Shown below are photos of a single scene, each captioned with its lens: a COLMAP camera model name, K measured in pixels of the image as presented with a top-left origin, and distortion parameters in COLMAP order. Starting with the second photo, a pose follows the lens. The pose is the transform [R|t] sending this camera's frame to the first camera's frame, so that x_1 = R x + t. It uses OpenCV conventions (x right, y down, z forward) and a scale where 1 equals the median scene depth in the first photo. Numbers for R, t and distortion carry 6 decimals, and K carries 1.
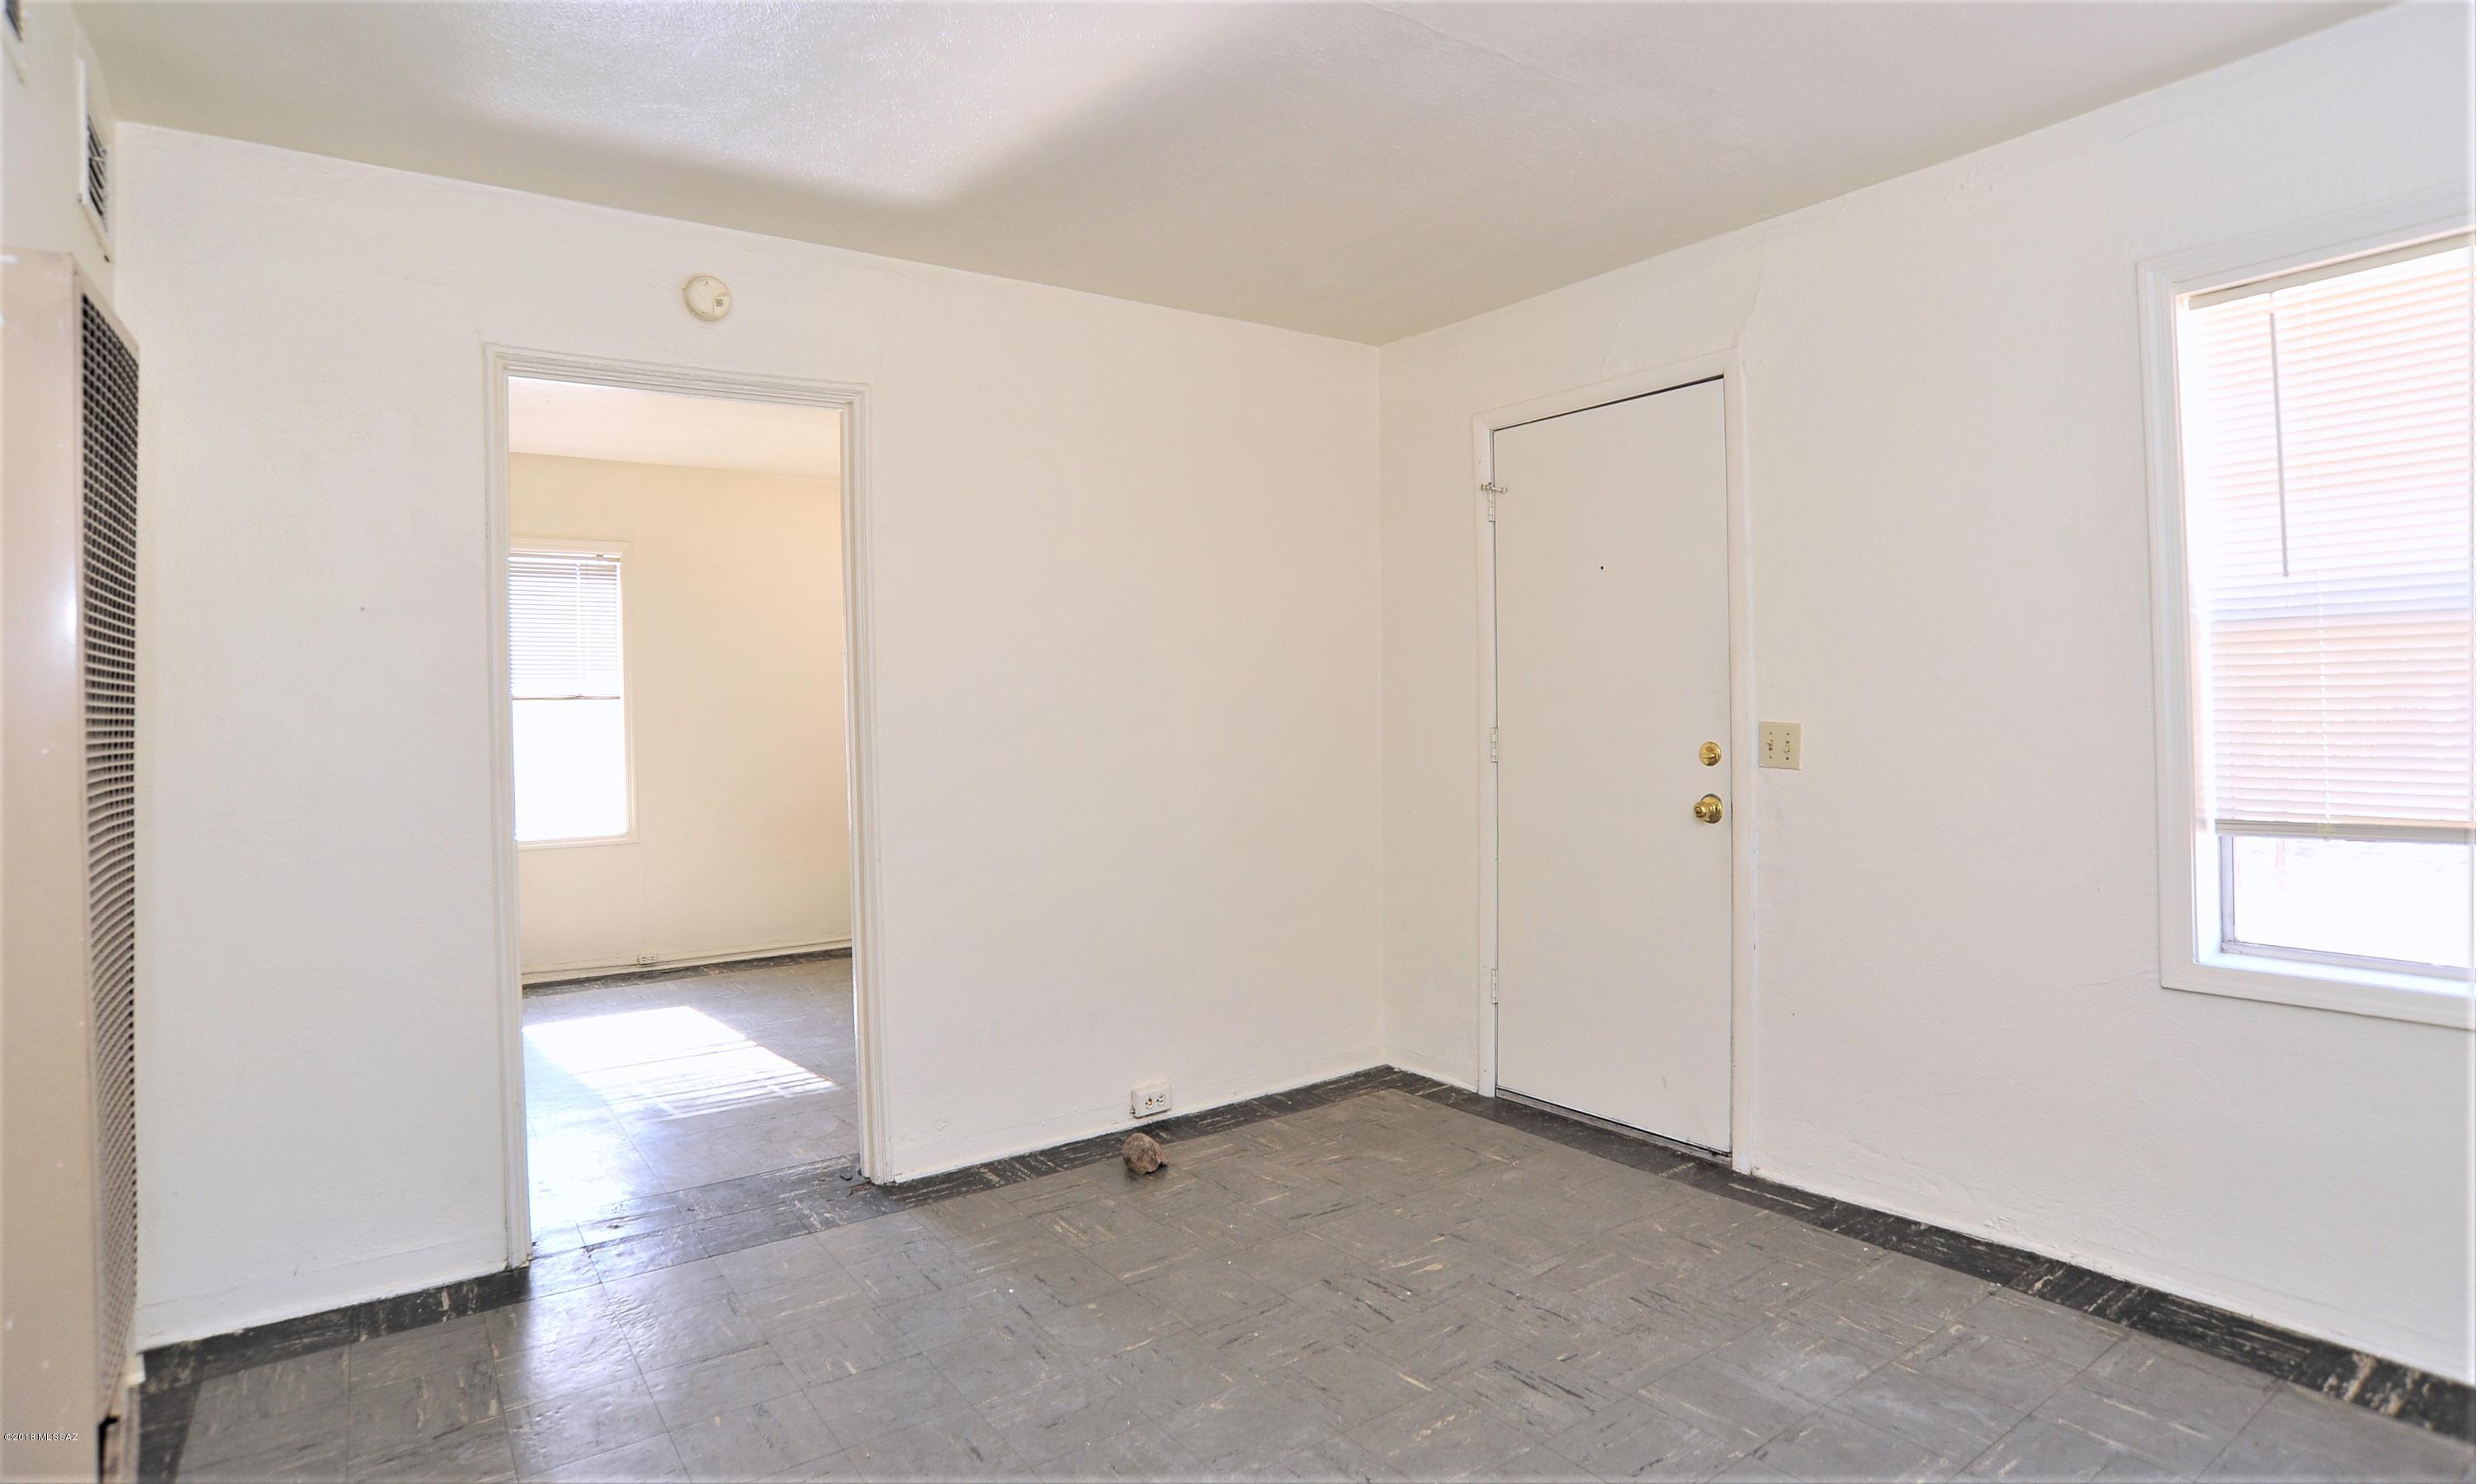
lens RADIAL K [[1314.9, 0, 1233.0], [0, 1314.9, 694.8], [0, 0, 1]] dist [-0.093881, 0.056421]
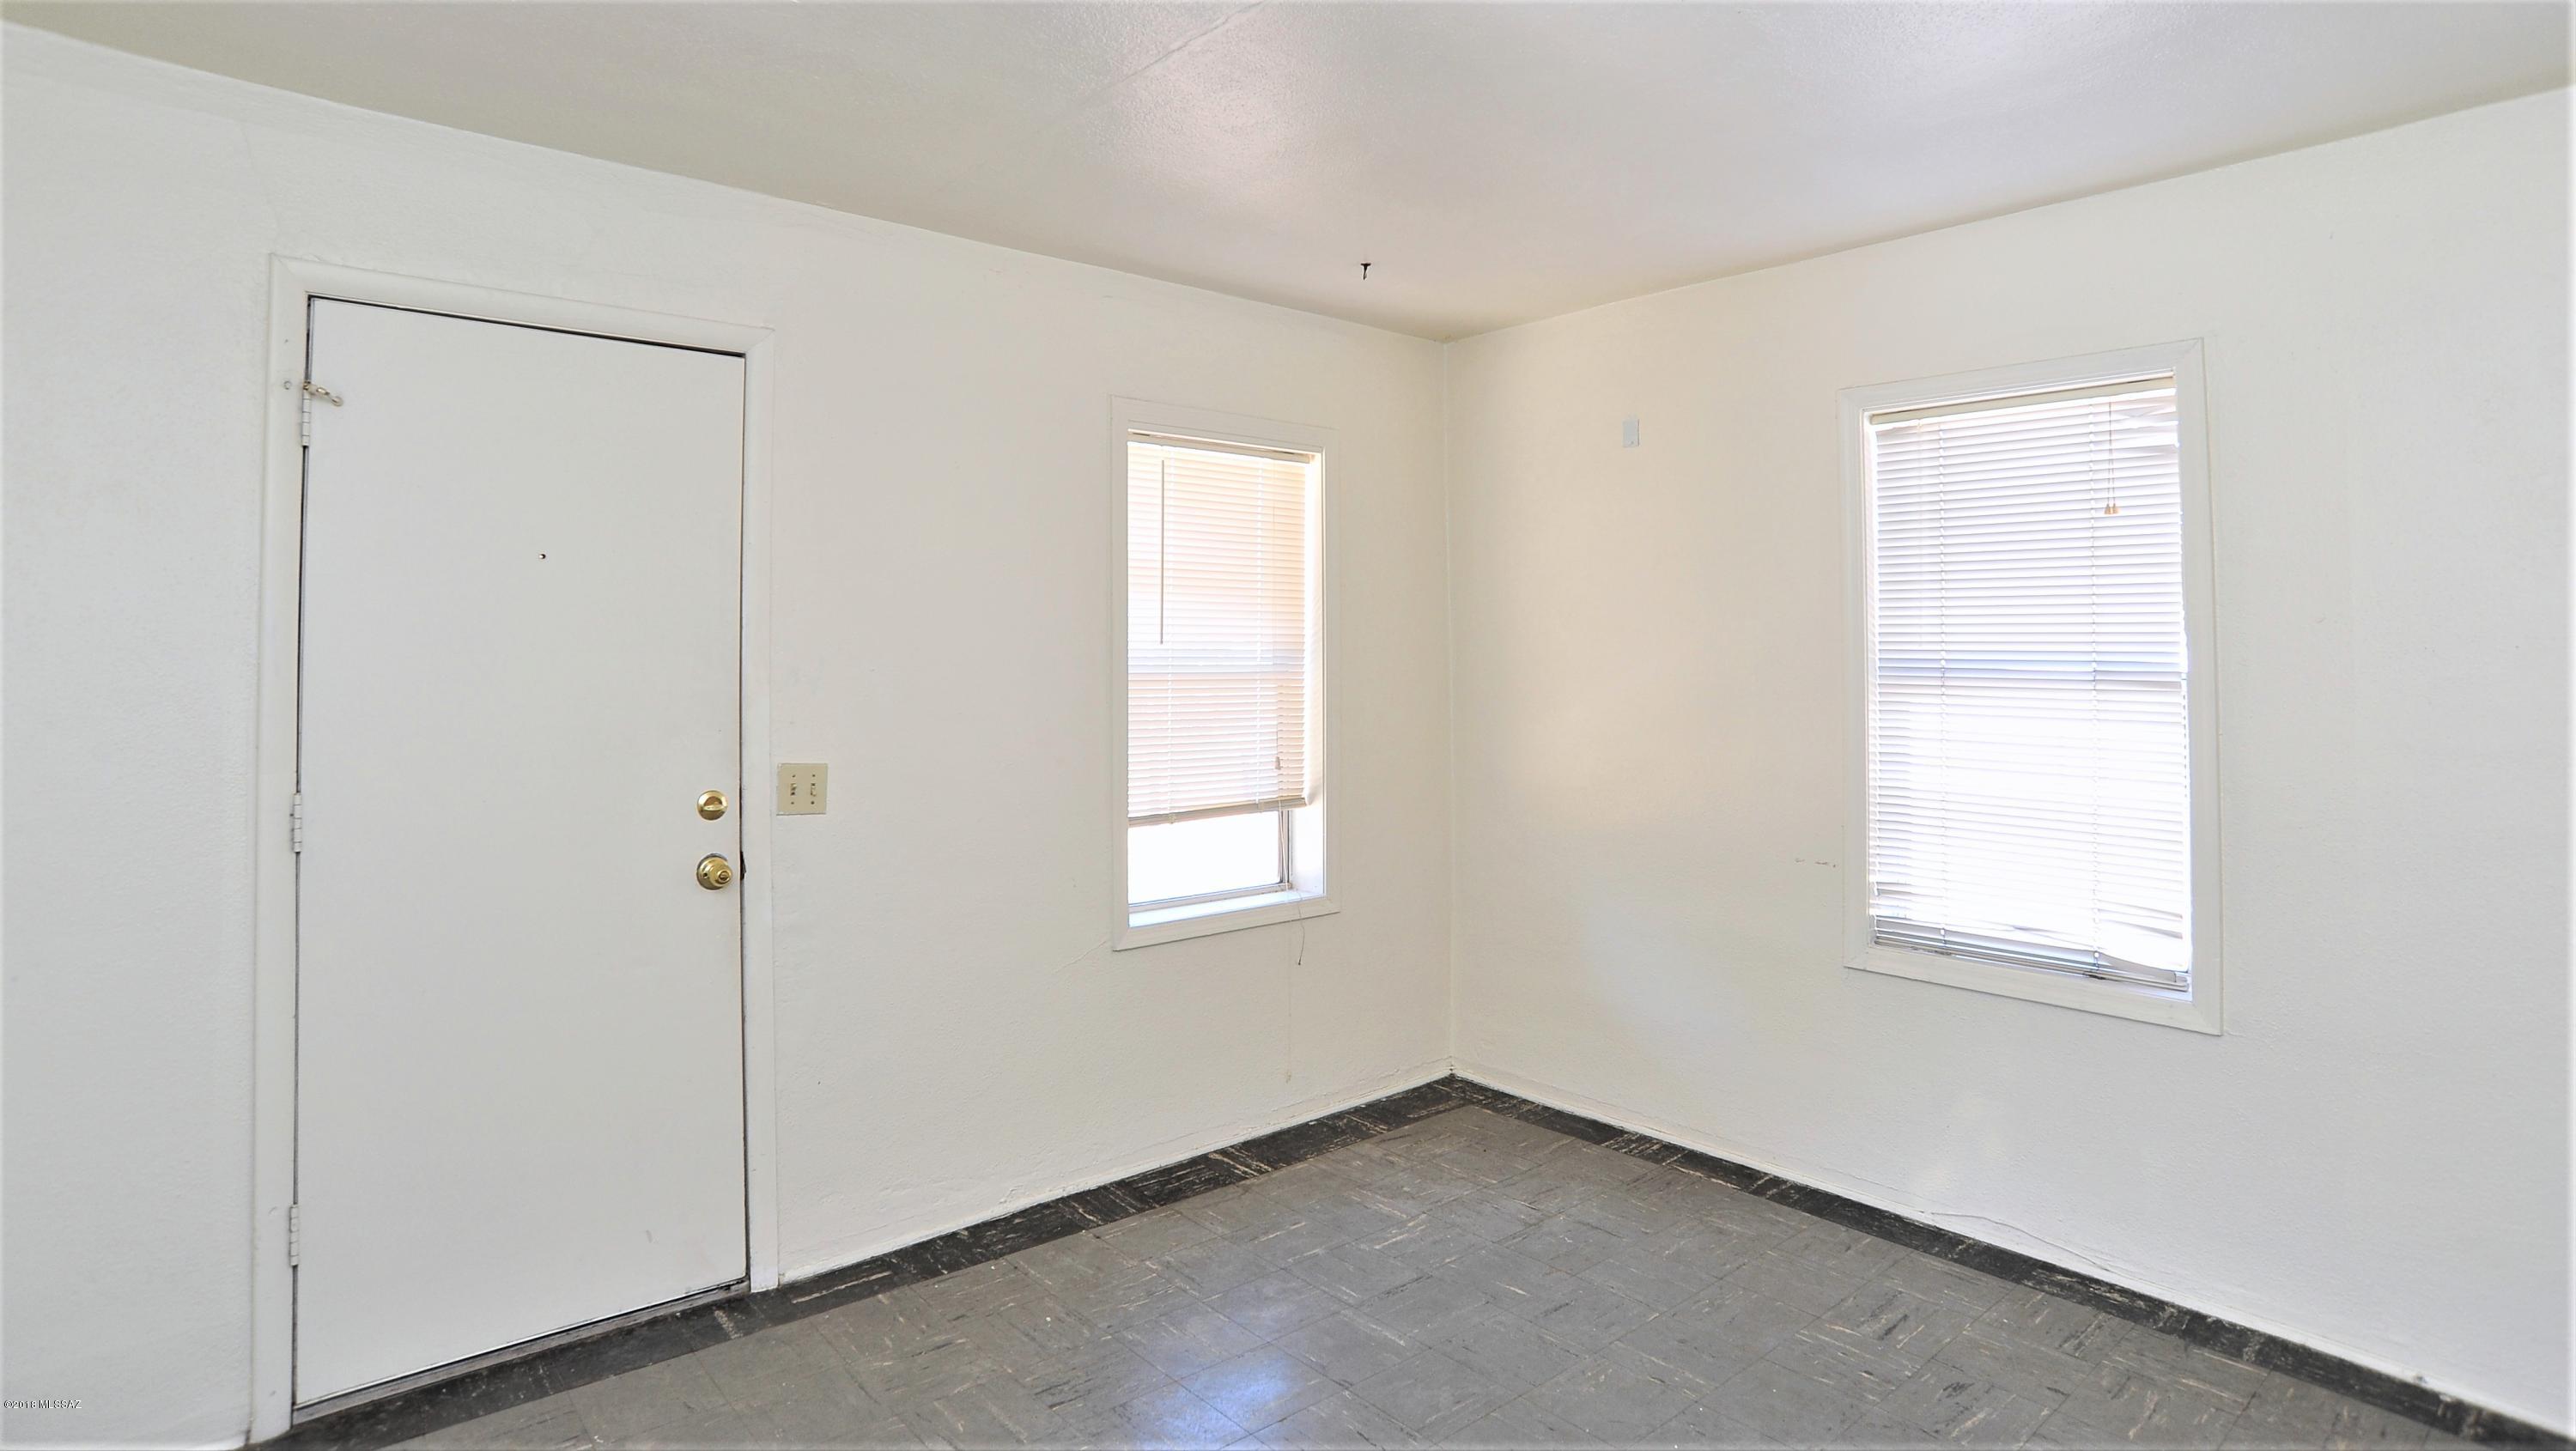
lens RADIAL K [[1309.0, 0, 1280.6], [0, 1309.0, 628.5], [0, 0, 1]] dist [-0.024941, 0.000867]
pose [[-0.058965, 0.046373, 0.997182, -0.559861], [-0.000957, 0.998917, -0.046510, -0.033556], [-0.998260, -0.003697, -0.058856, 0.779334]]
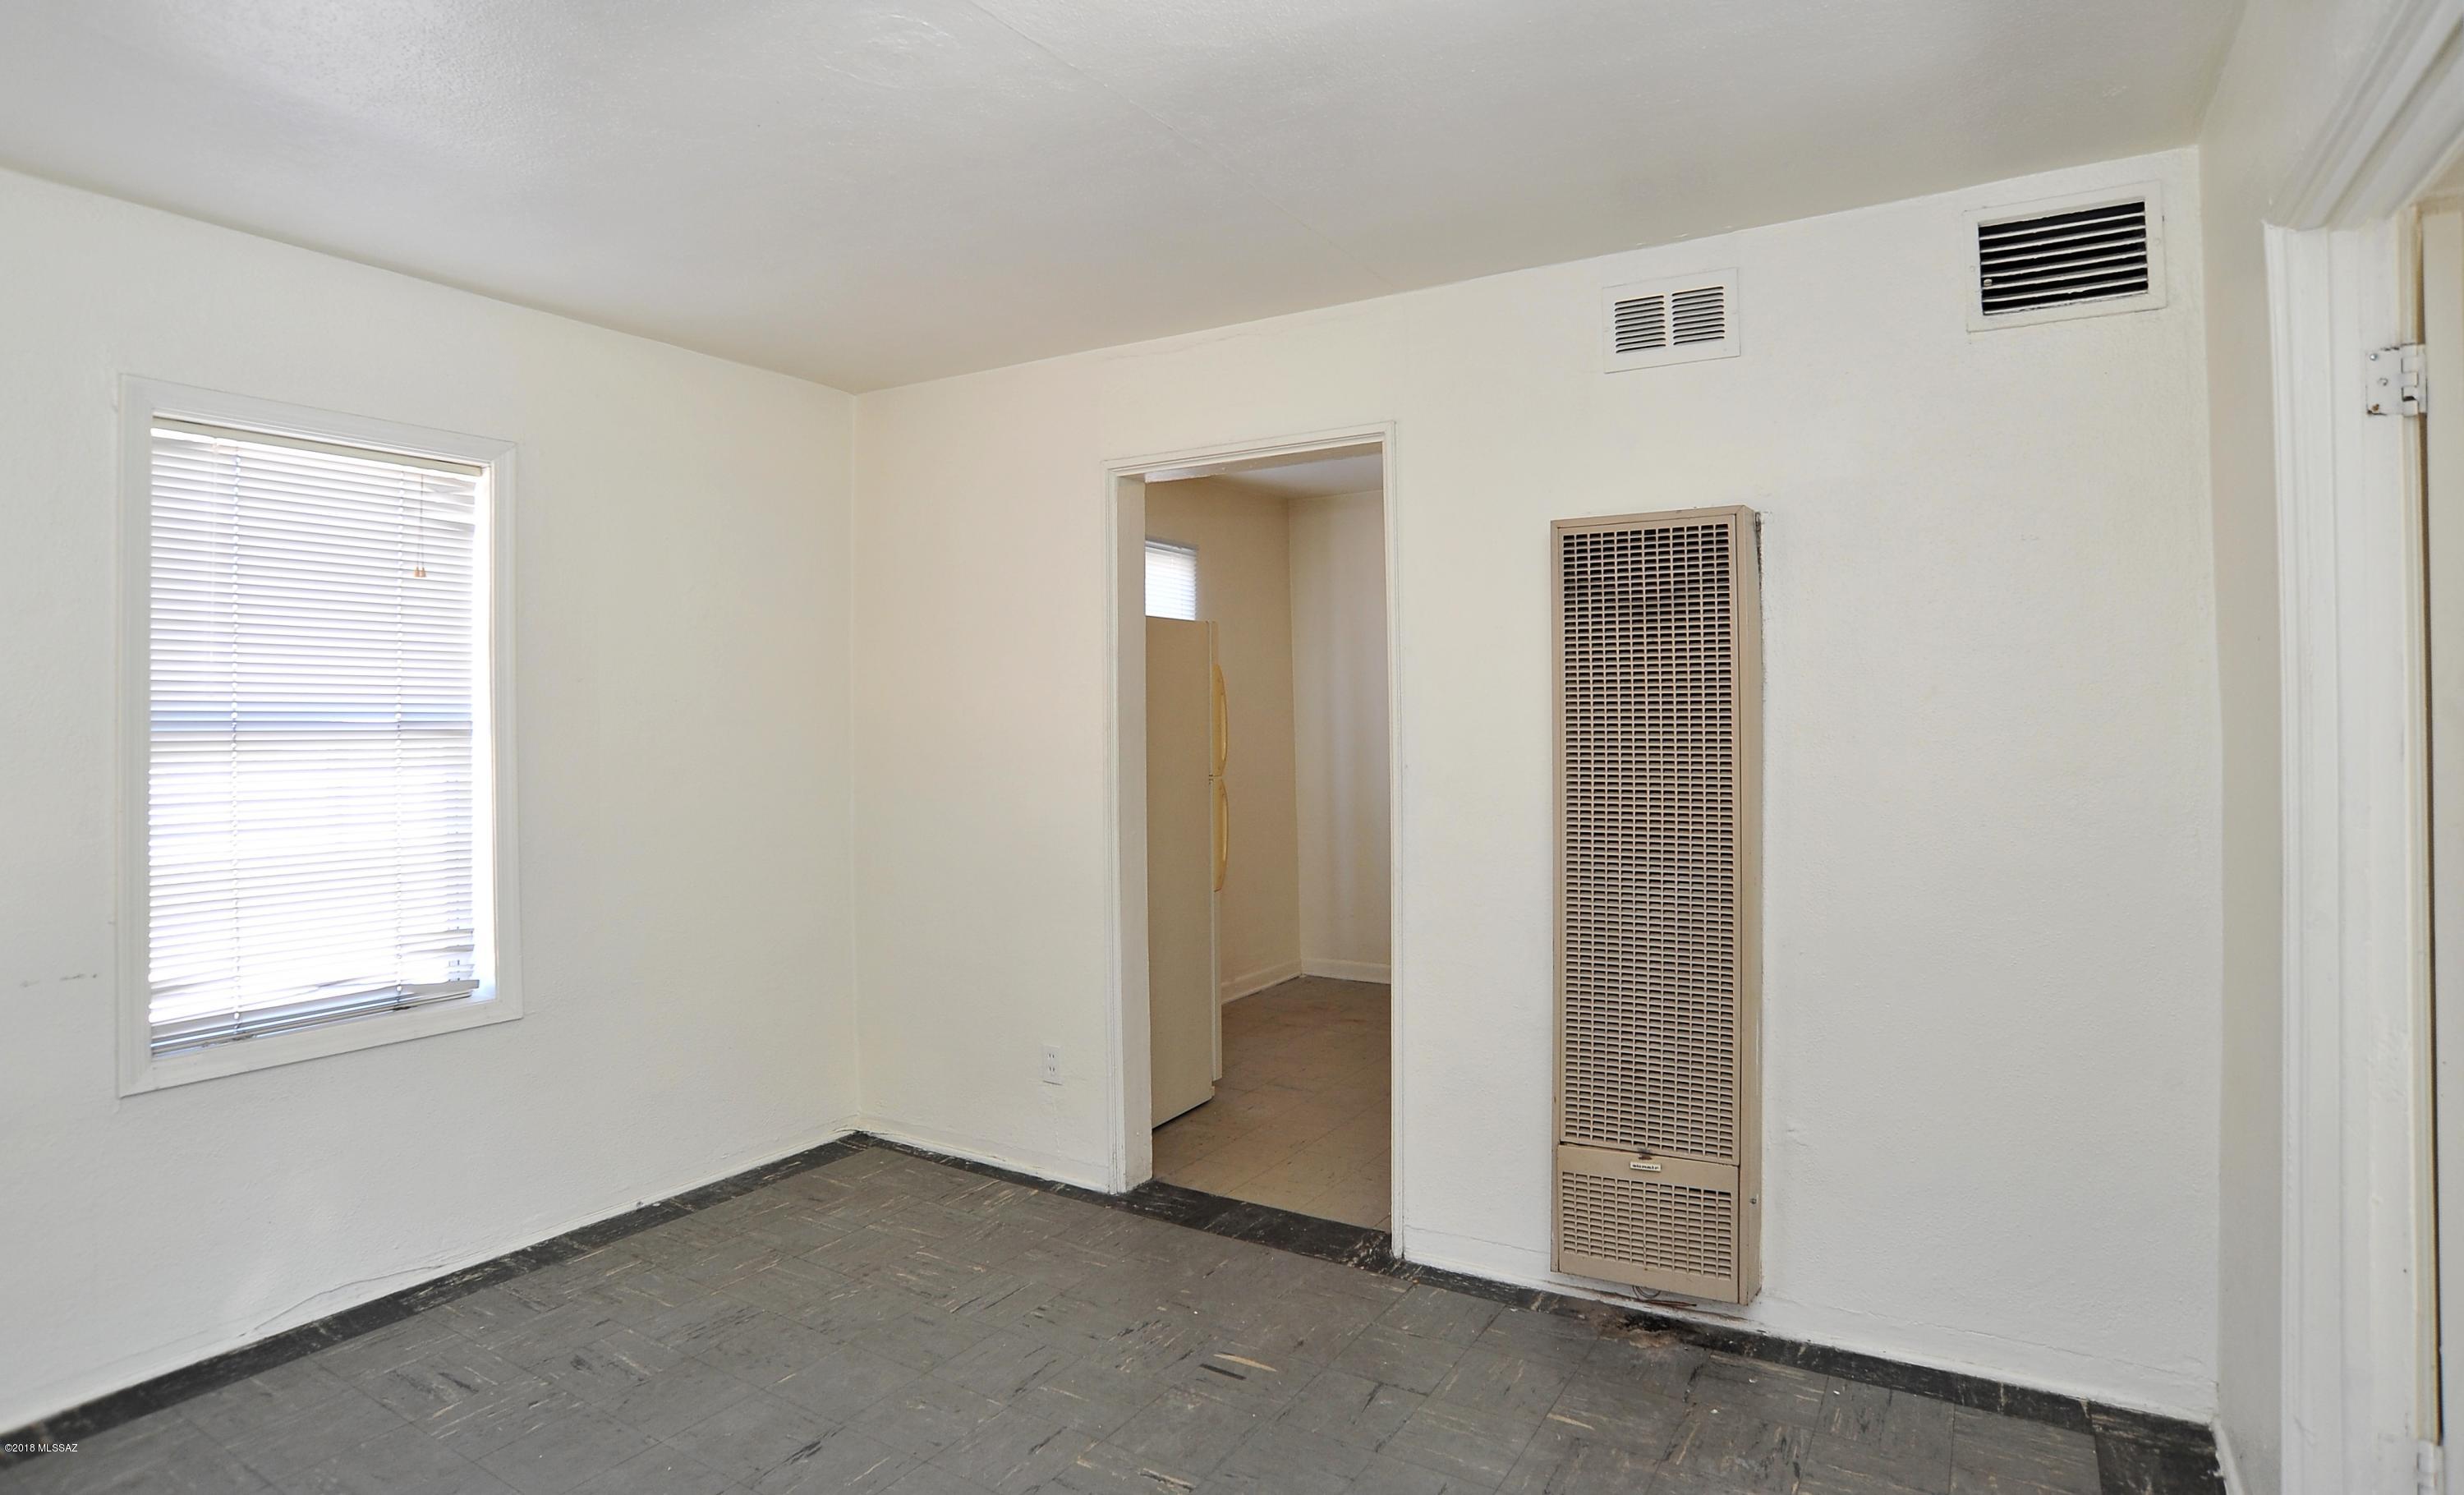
lens RADIAL K [[1295.5, 0, 1226.9], [0, 1295.5, 691.2], [0, 0, 1]] dist [-0.035374, 0.000210]
pose [[-0.926778, 0.027923, -0.374569, 0.133674], [0.033656, 0.999395, -0.008772, -0.040537], [0.374097, -0.020736, -0.927158, 1.298352]]
